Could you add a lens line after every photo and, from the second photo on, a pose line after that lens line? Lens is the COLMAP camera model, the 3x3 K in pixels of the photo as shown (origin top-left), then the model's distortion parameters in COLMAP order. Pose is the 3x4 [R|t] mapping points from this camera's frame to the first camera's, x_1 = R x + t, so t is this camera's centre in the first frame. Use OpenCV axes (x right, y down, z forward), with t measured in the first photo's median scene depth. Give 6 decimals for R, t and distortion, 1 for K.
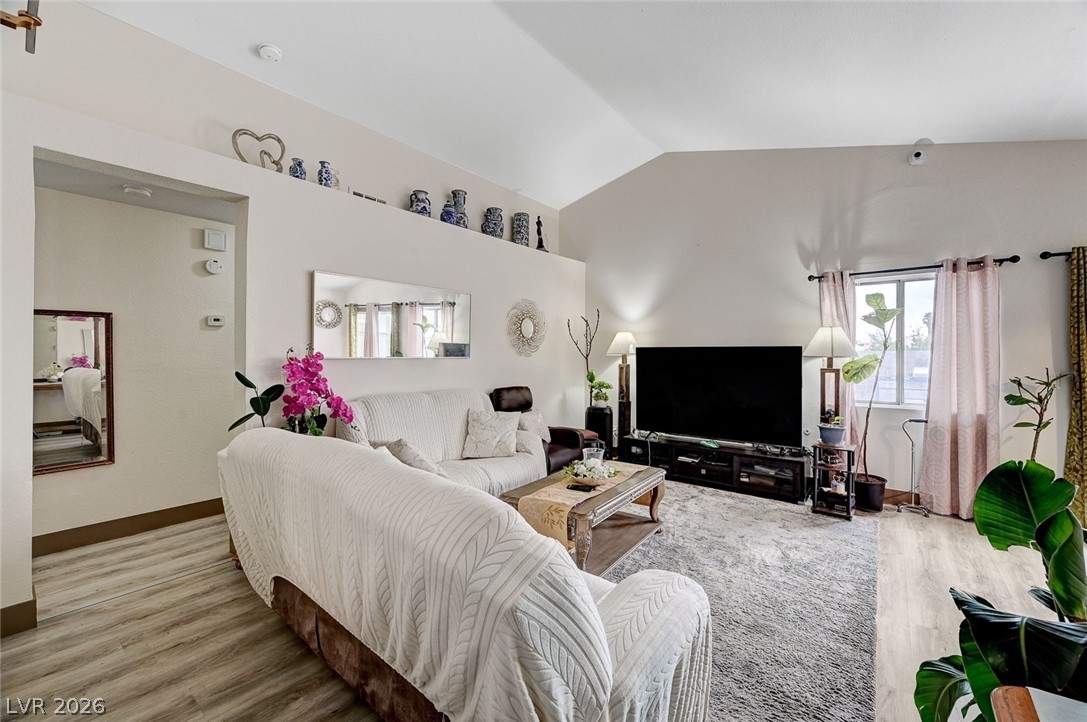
lens RADIAL K [[435.7, 0, 548.7], [0, 435.7, 353.1], [0, 0, 1]] dist [-0.001304, 0.000670]
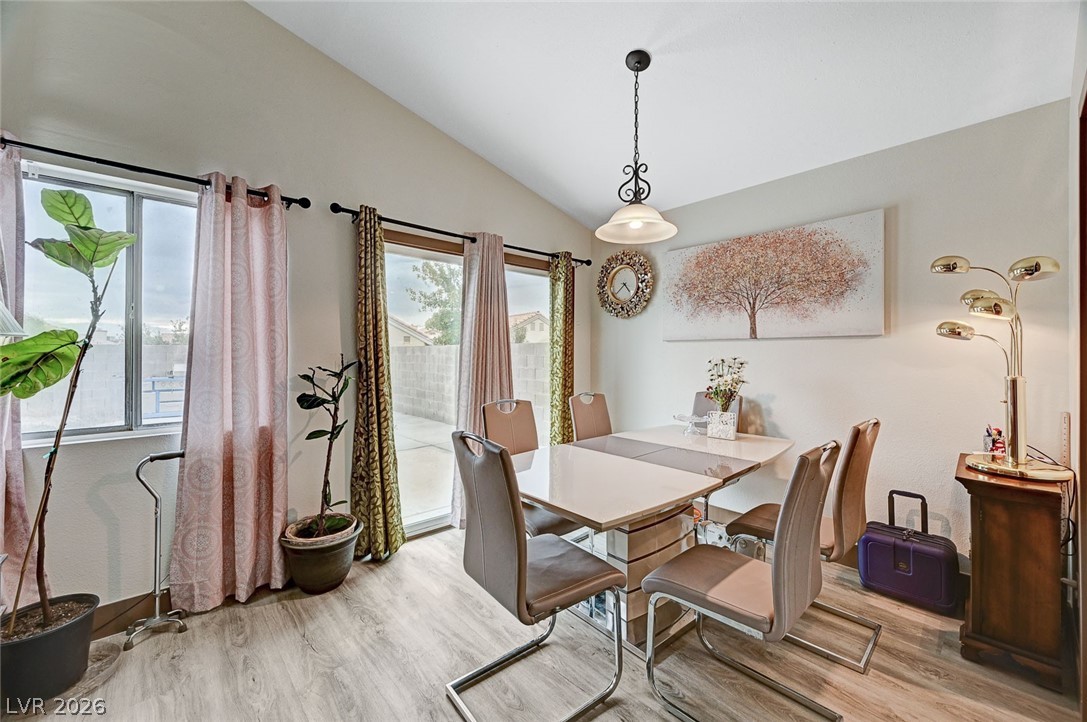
lens RADIAL K [[435.7, 0, 548.7], [0, 435.7, 353.1], [0, 0, 1]] dist [-0.001304, 0.000670]
pose [[0.167752, -0.002979, 0.985825, 0.415065], [-0.002865, 0.999990, 0.003510, 0.025829], [-0.985825, -0.003413, 0.167742, 0.465502]]
